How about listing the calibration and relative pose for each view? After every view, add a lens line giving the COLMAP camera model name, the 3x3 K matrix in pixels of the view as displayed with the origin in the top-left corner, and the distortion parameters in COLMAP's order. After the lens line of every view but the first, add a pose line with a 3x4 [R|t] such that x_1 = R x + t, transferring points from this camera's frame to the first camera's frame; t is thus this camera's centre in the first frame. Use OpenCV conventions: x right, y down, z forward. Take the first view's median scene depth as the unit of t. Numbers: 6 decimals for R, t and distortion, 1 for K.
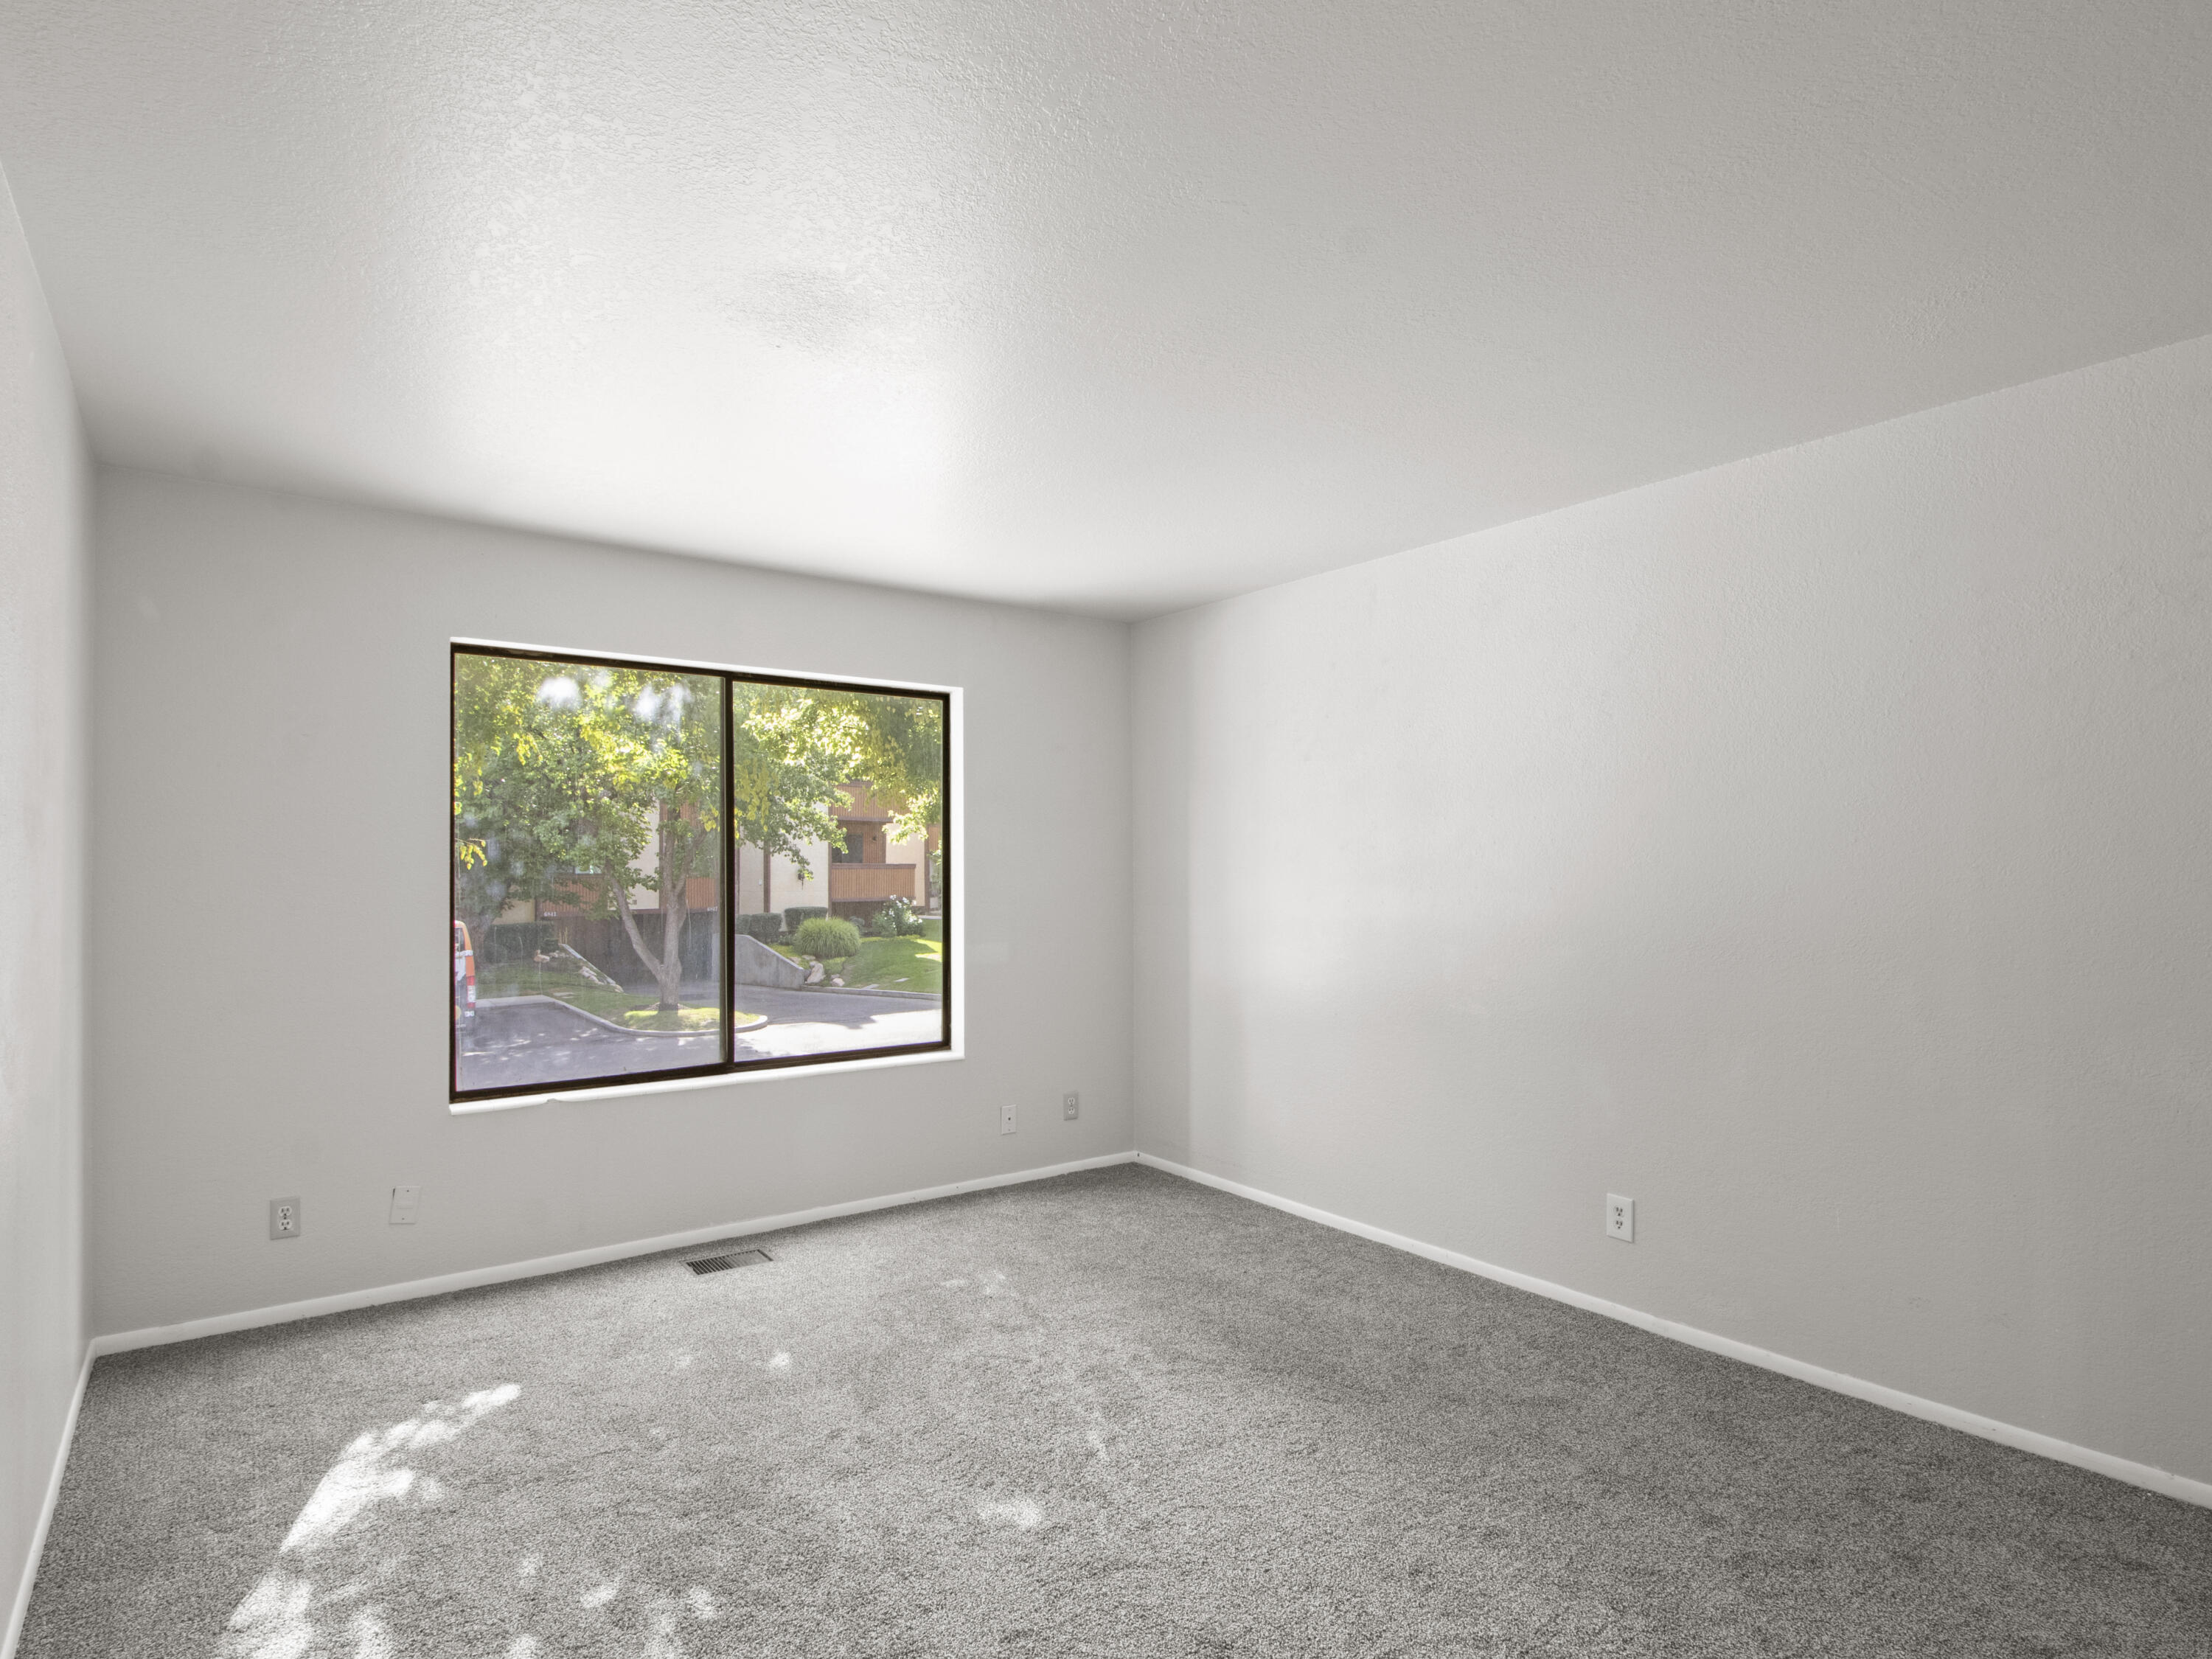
lens RADIAL K [[1176.0, 0, 1108.9], [0, 1176.0, 852.1], [0, 0, 1]] dist [0.000879, -0.014033]
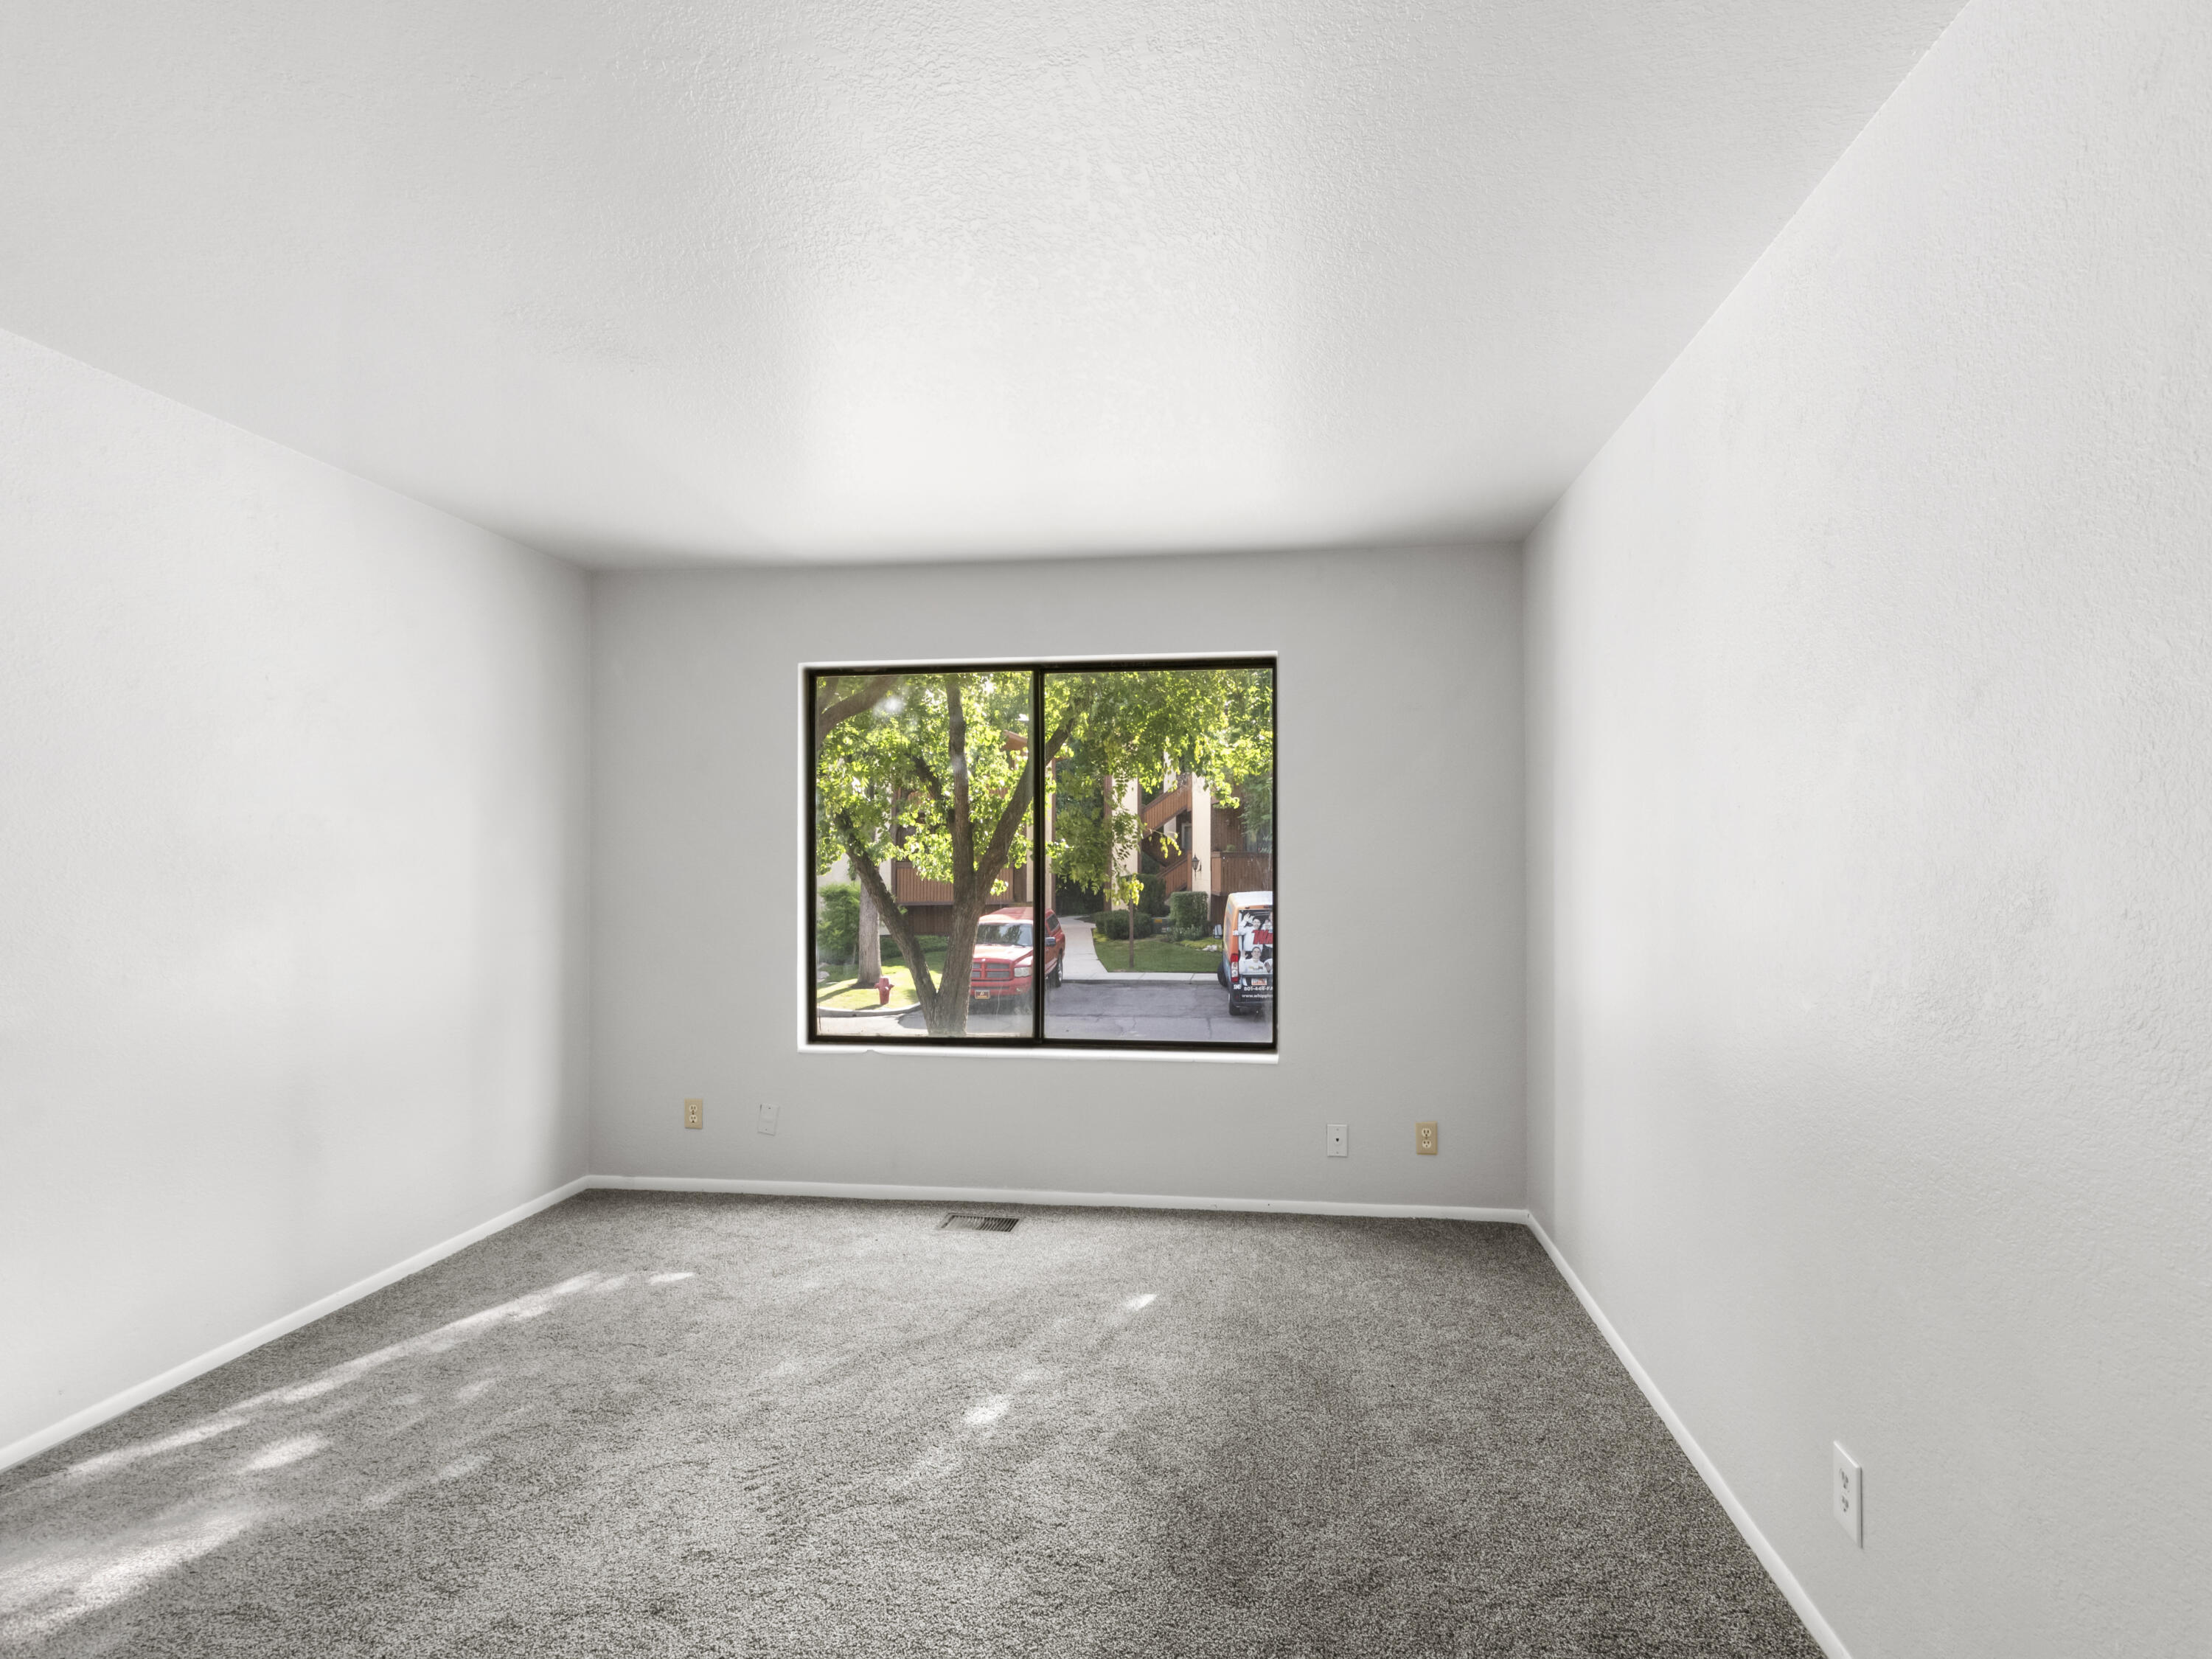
lens RADIAL K [[1176.0, 0, 1108.9], [0, 1176.0, 852.1], [0, 0, 1]] dist [0.000879, -0.014033]
pose [[0.718536, 0.002685, -0.695485, 0.510058], [0.010396, 0.999839, 0.014600, -0.001625], [0.695412, -0.017720, 0.718392, 0.330090]]
